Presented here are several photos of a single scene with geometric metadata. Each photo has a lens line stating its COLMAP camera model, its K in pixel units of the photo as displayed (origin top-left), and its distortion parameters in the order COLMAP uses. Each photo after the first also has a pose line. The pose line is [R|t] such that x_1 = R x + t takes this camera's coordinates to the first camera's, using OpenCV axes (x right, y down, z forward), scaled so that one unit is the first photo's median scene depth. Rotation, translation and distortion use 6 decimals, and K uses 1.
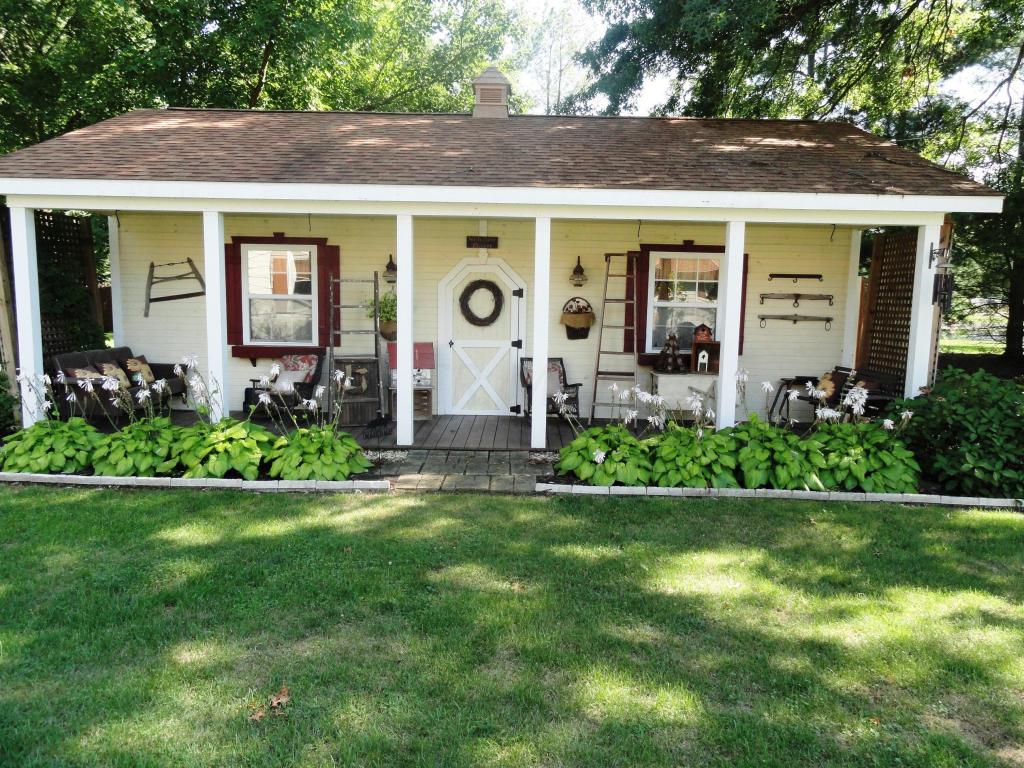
lens RADIAL K [[712.1, 0, 511.0], [0, 712.1, 381.0], [0, 0, 1]] dist [0.004315, -0.001384]
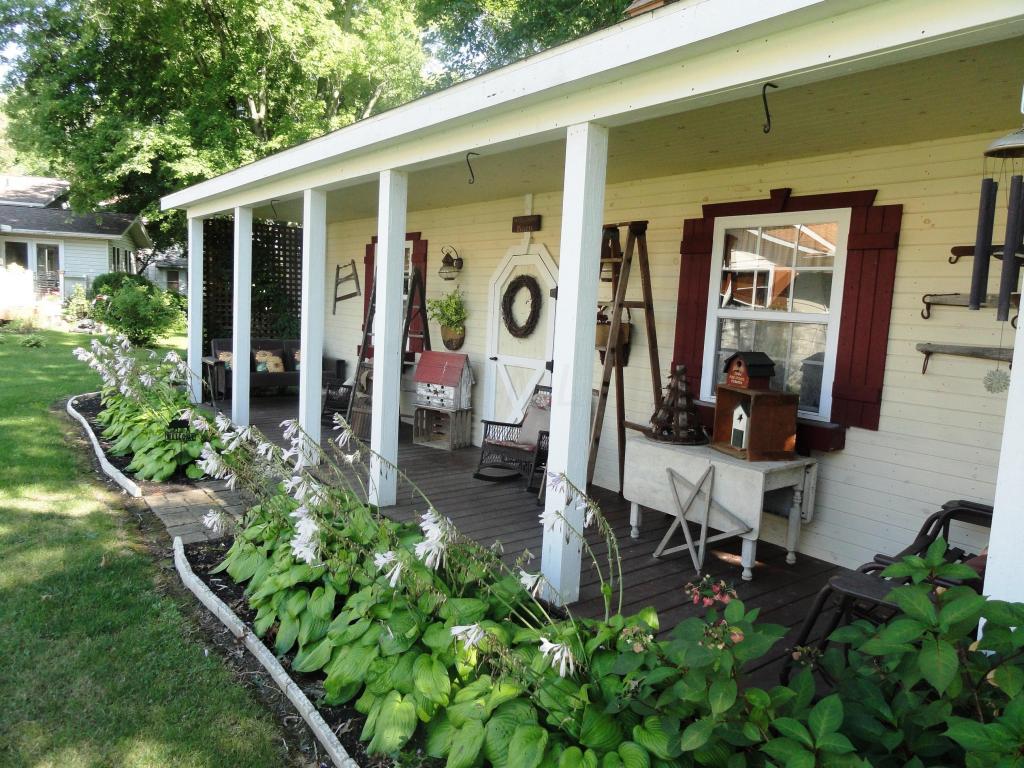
lens RADIAL K [[712.1, 0, 511.2], [0, 712.1, 385.6], [0, 0, 1]] dist [0.004315, -0.001384]
pose [[0.613851, 0.102606, -0.782725, 0.538864], [-0.134808, 0.990578, 0.024129, -0.045251], [0.777826, 0.090706, 0.621900, 0.545559]]
